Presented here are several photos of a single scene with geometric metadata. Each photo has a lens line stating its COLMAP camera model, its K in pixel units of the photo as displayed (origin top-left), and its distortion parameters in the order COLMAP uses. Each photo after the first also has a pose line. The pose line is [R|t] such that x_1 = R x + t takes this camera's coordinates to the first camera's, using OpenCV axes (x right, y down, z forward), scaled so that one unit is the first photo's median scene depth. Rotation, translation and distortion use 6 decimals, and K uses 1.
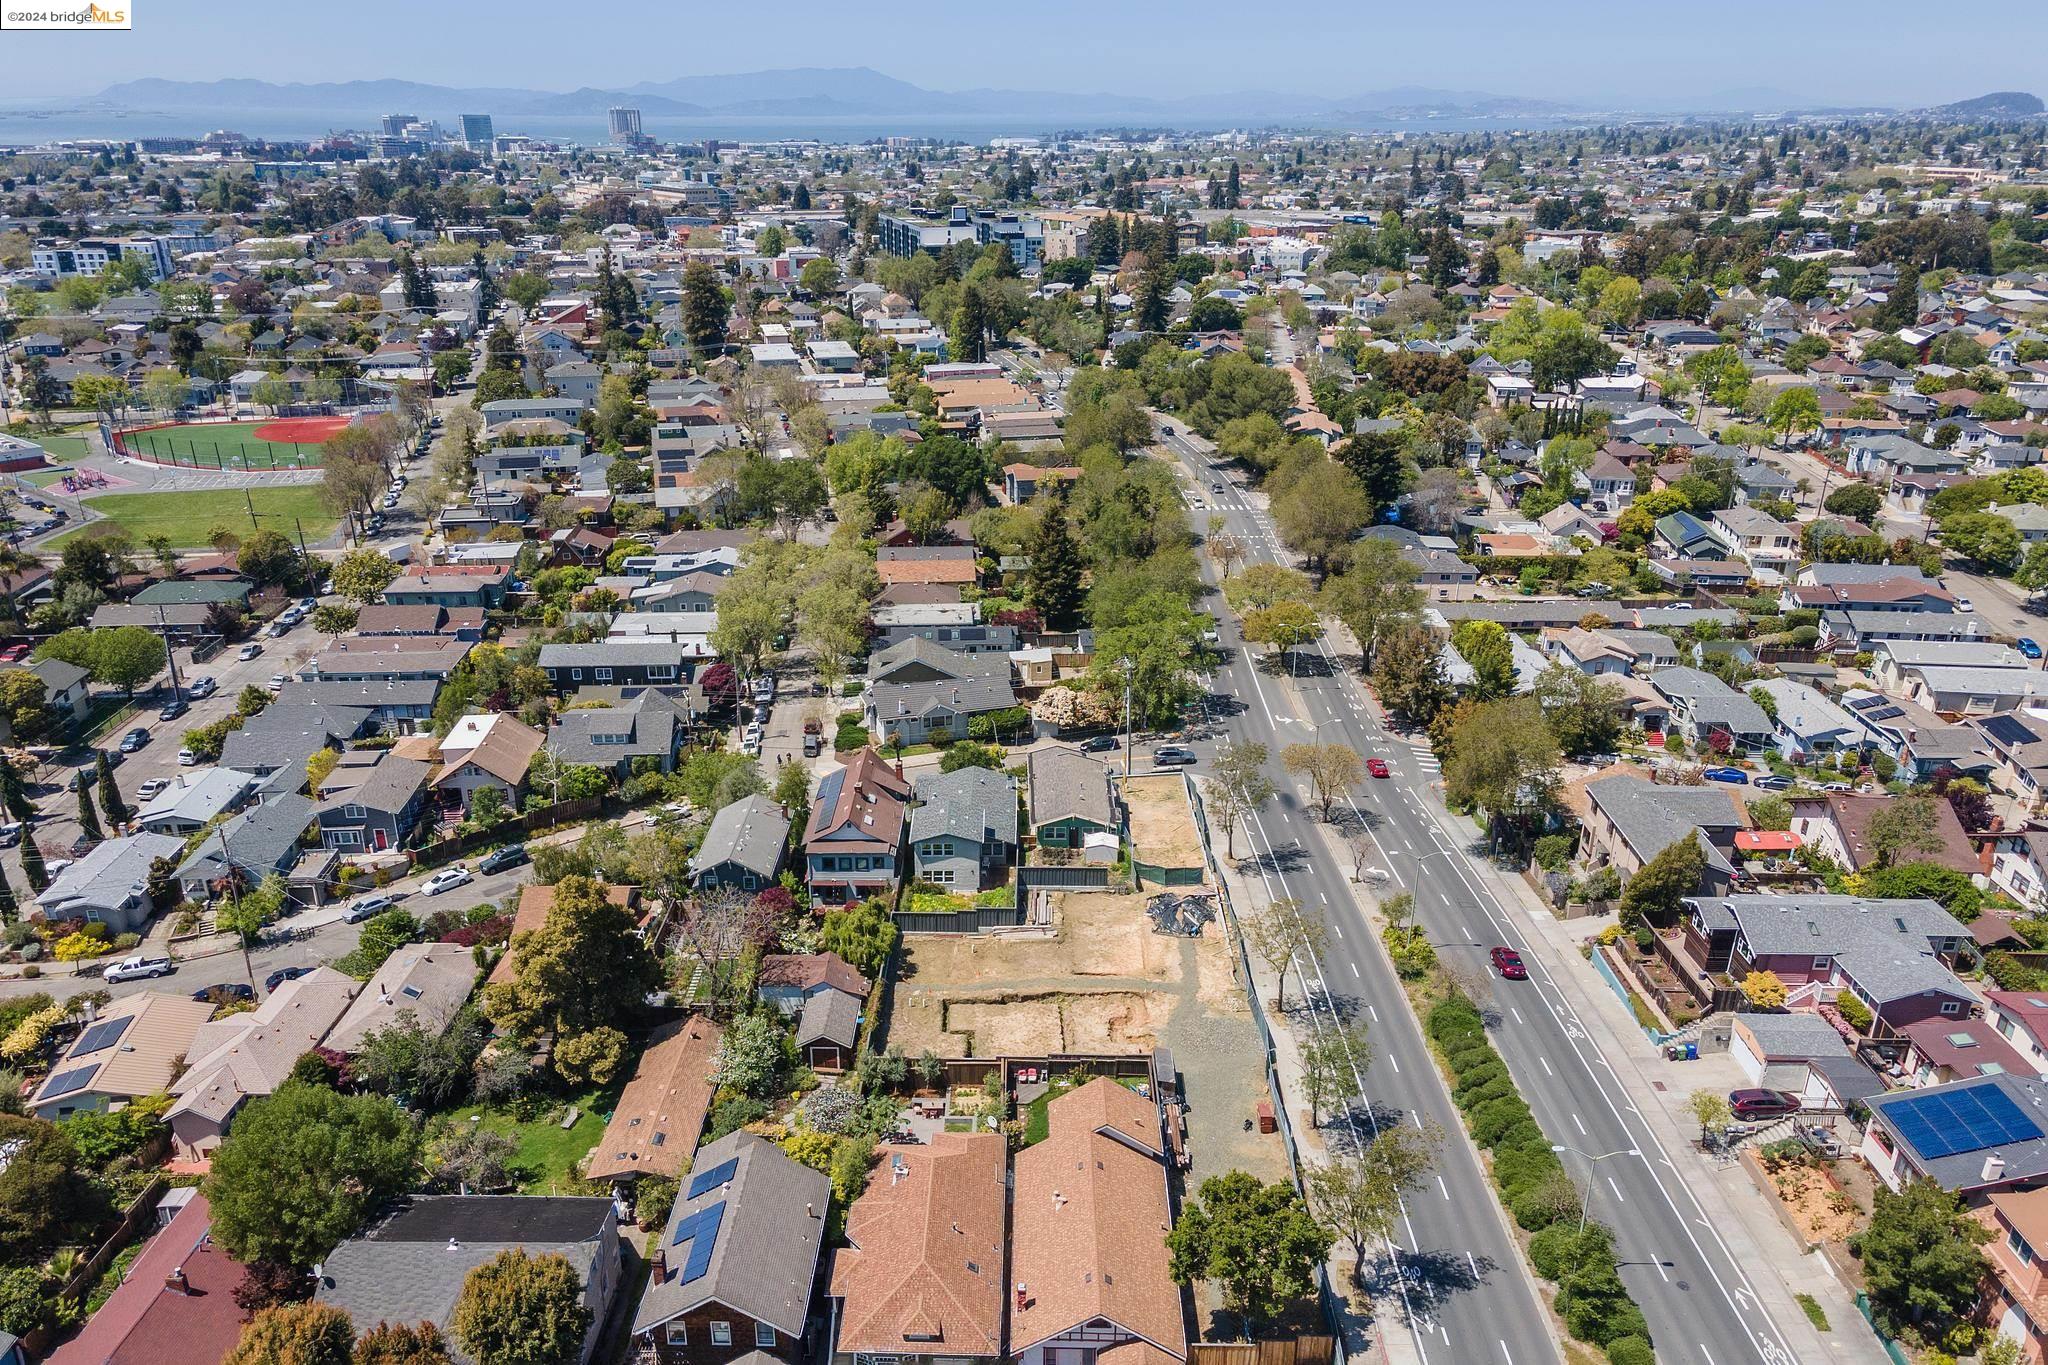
lens RADIAL K [[1523.4, 0, 1016.9], [0, 1523.4, 686.3], [0, 0, 1]] dist [0.040175, 0.007522]
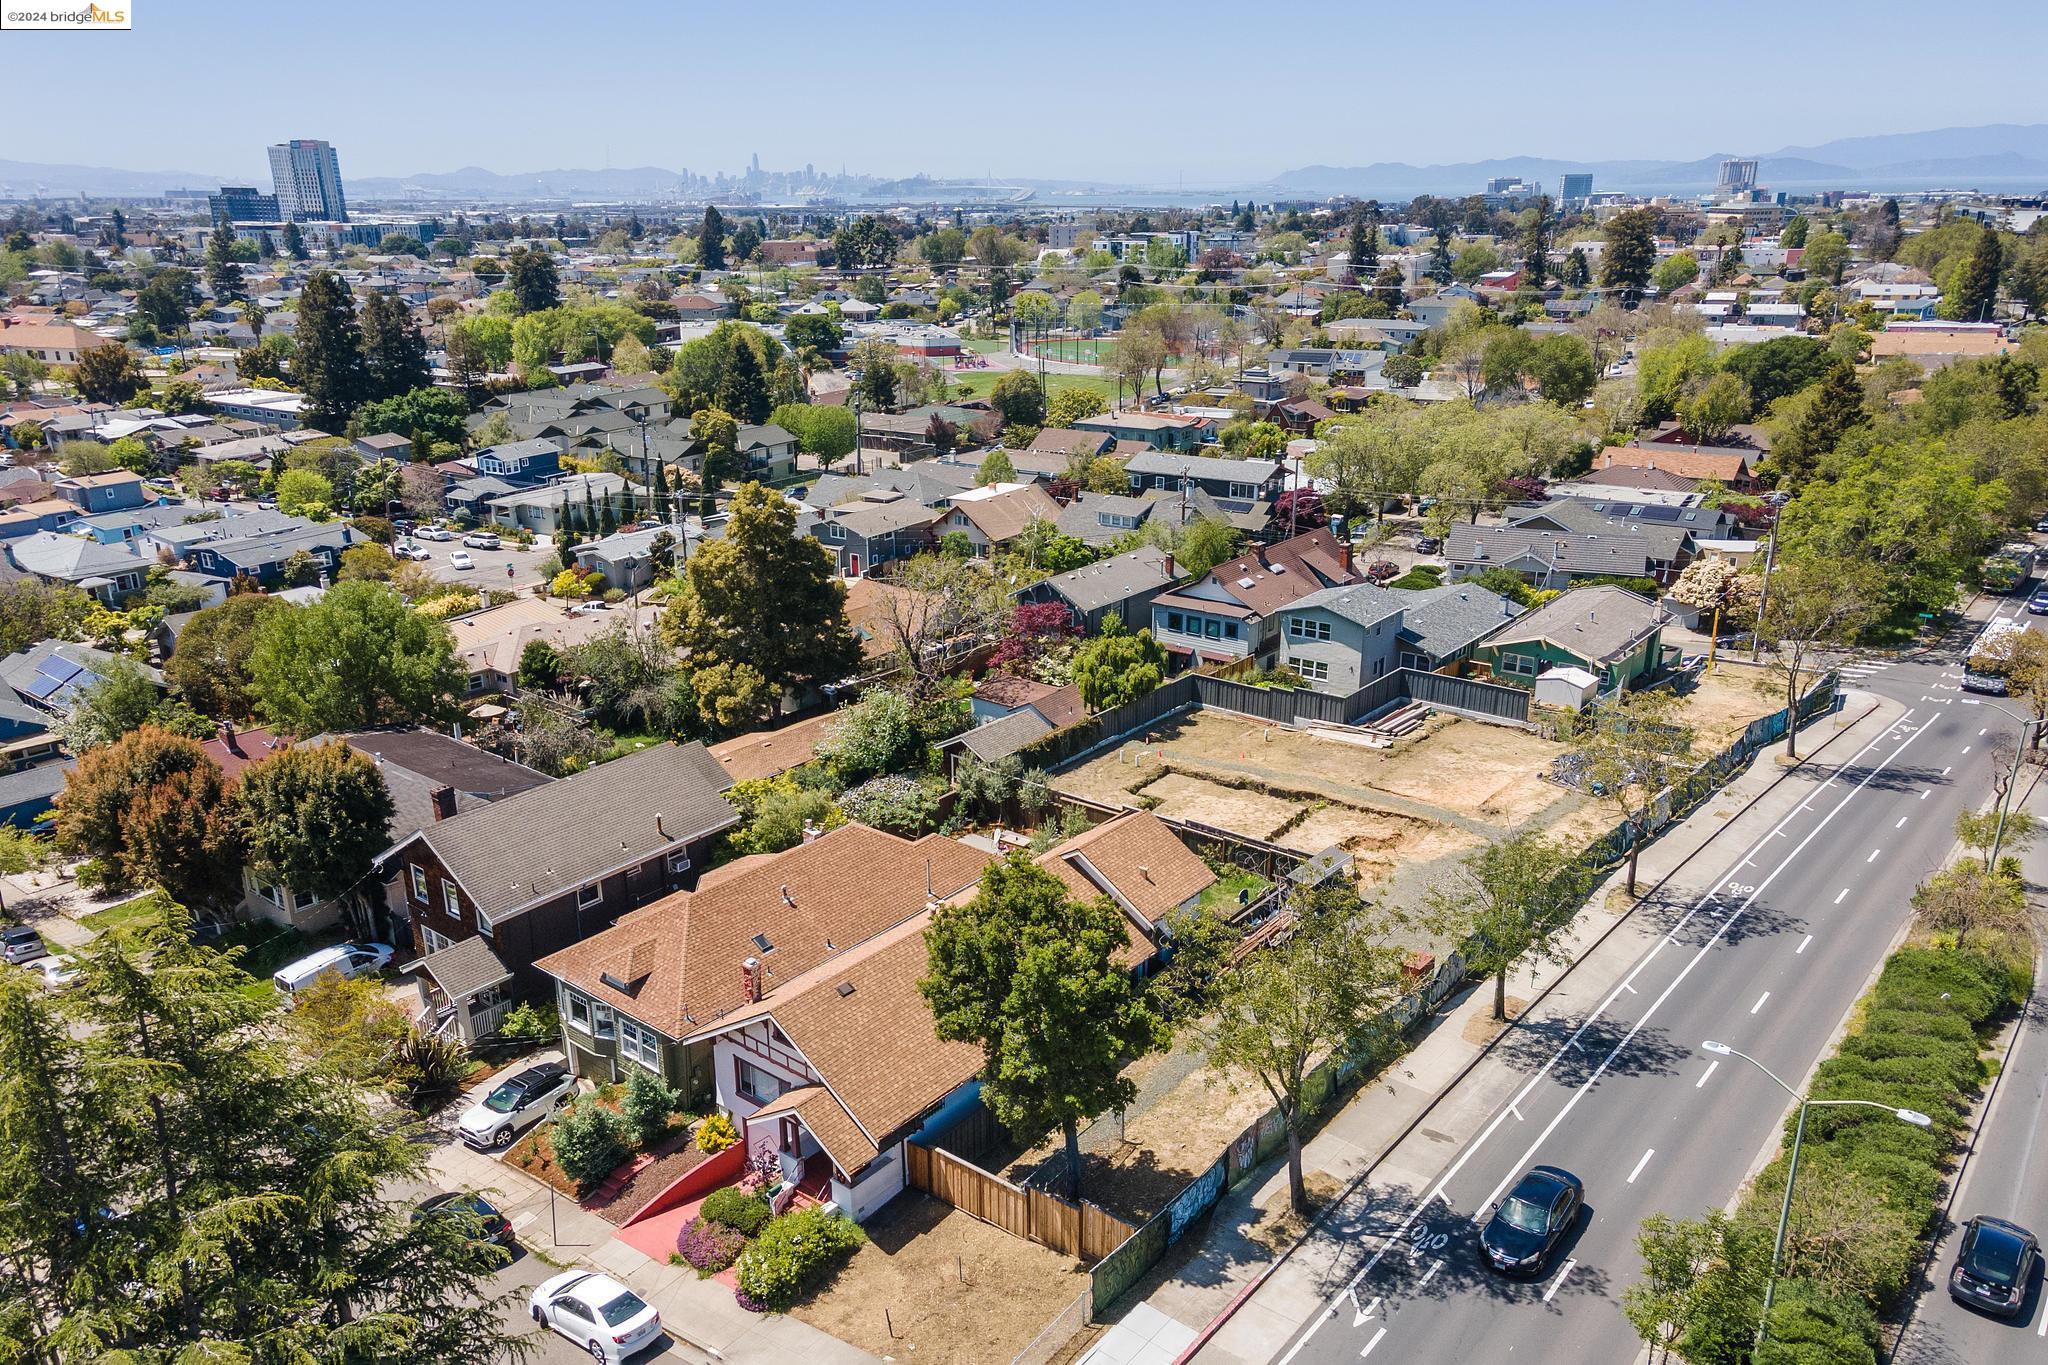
lens RADIAL K [[1523.4, 0, 1016.9], [0, 1523.4, 686.3], [0, 0, 1]] dist [0.040175, 0.007522]
pose [[0.784973, 0.182044, -0.592180, 0.196307], [-0.209476, 0.977547, 0.022836, 0.103912], [0.583041, 0.106122, 0.805482, 0.232346]]
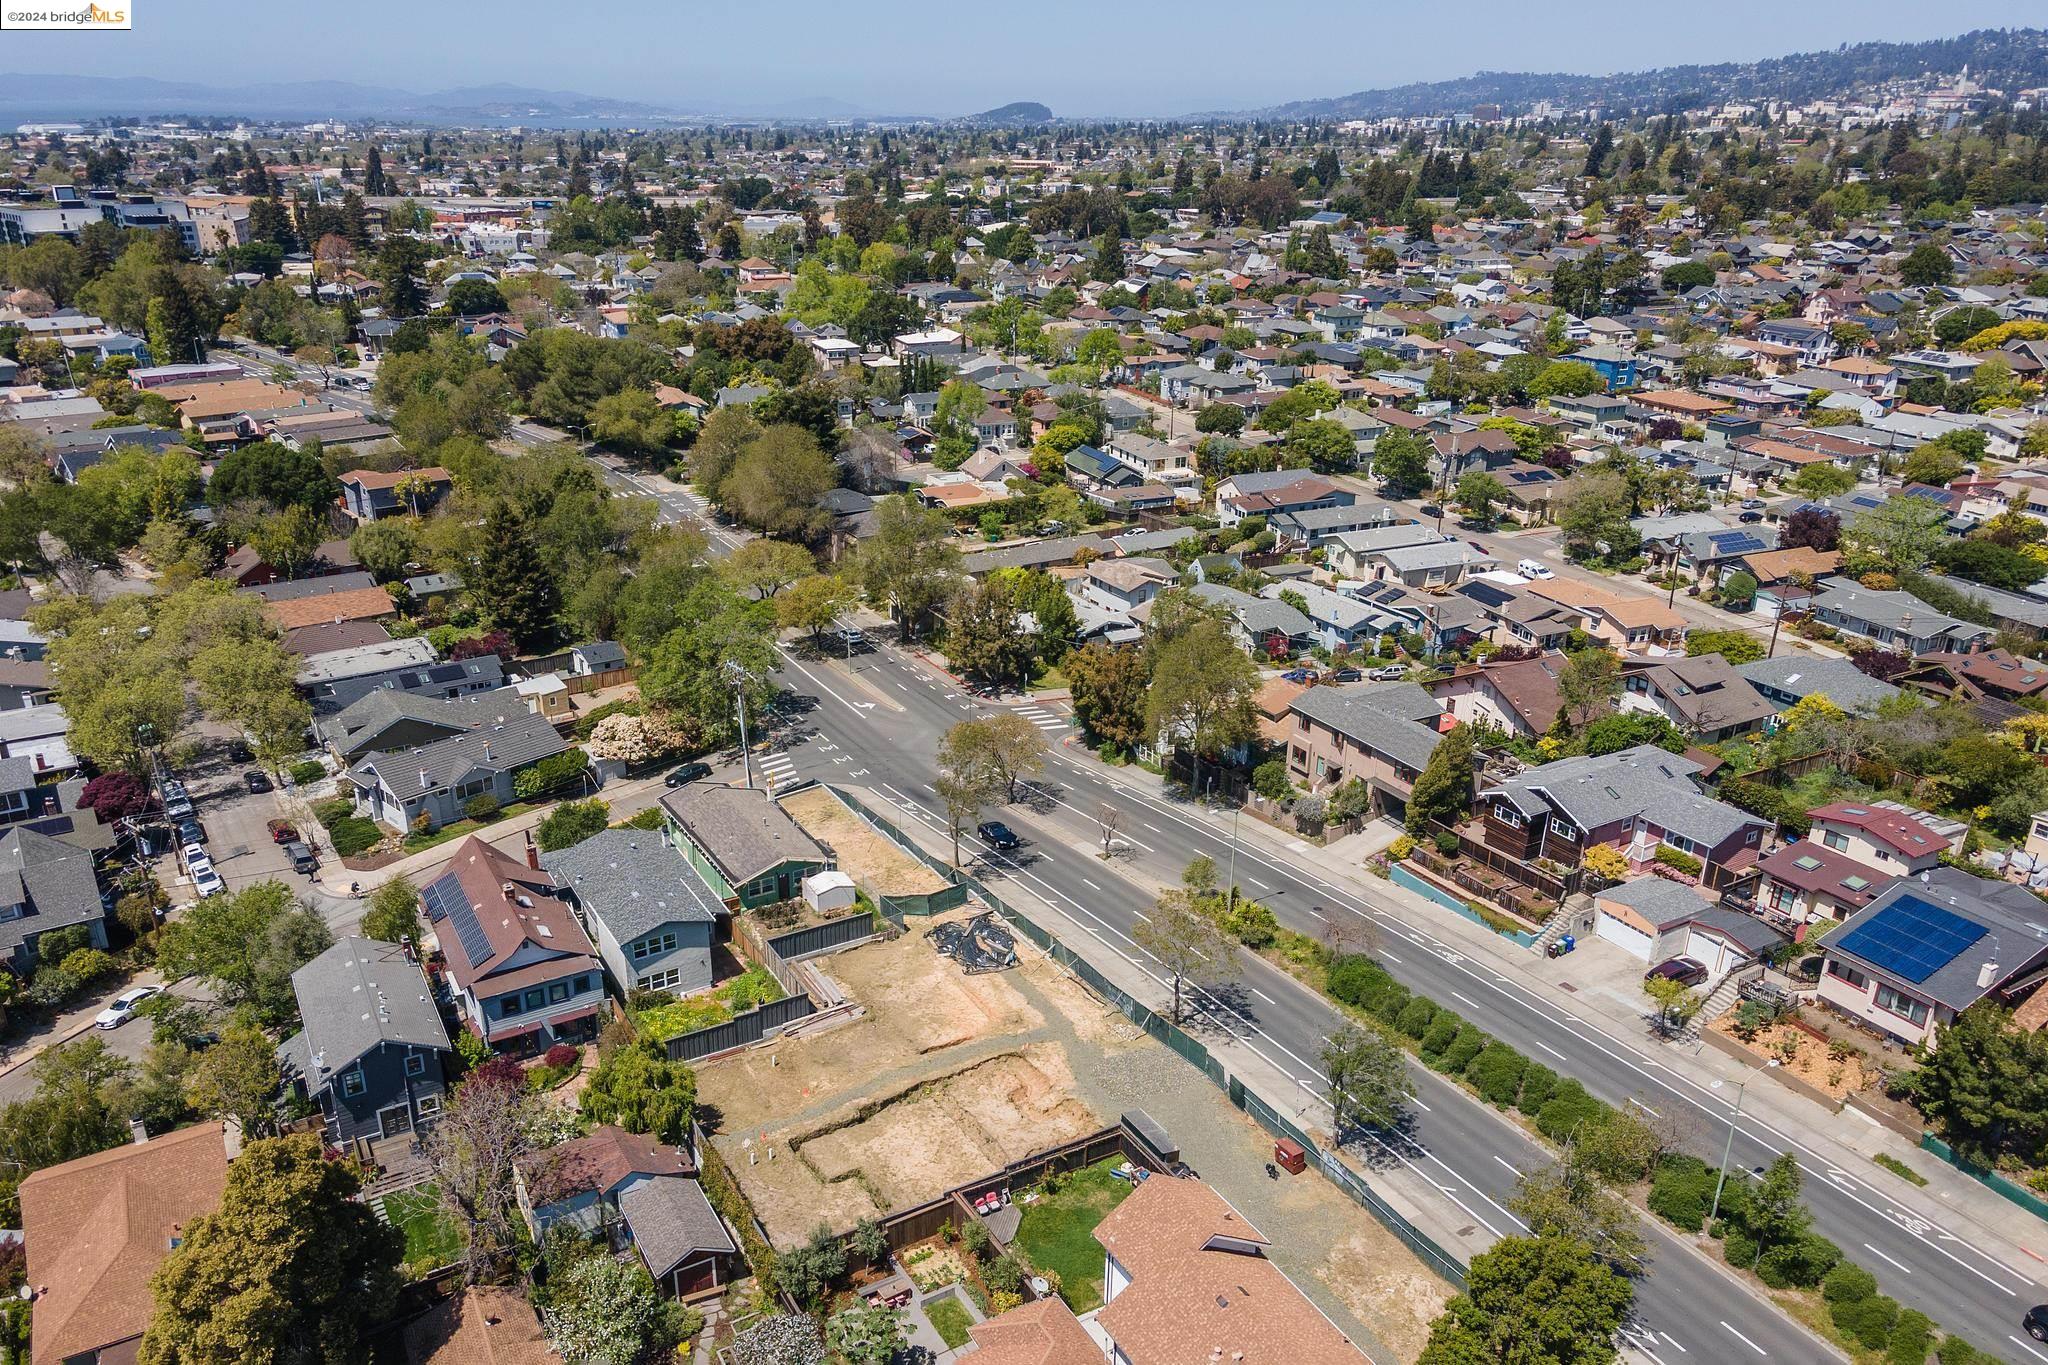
lens RADIAL K [[1523.4, 0, 1016.9], [0, 1523.4, 686.3], [0, 0, 1]] dist [0.040175, 0.007522]
pose [[0.860631, -0.175369, 0.478079, -0.164522], [0.175092, 0.983497, 0.045569, -0.013369], [-0.478180, 0.044490, 0.877134, 0.185755]]
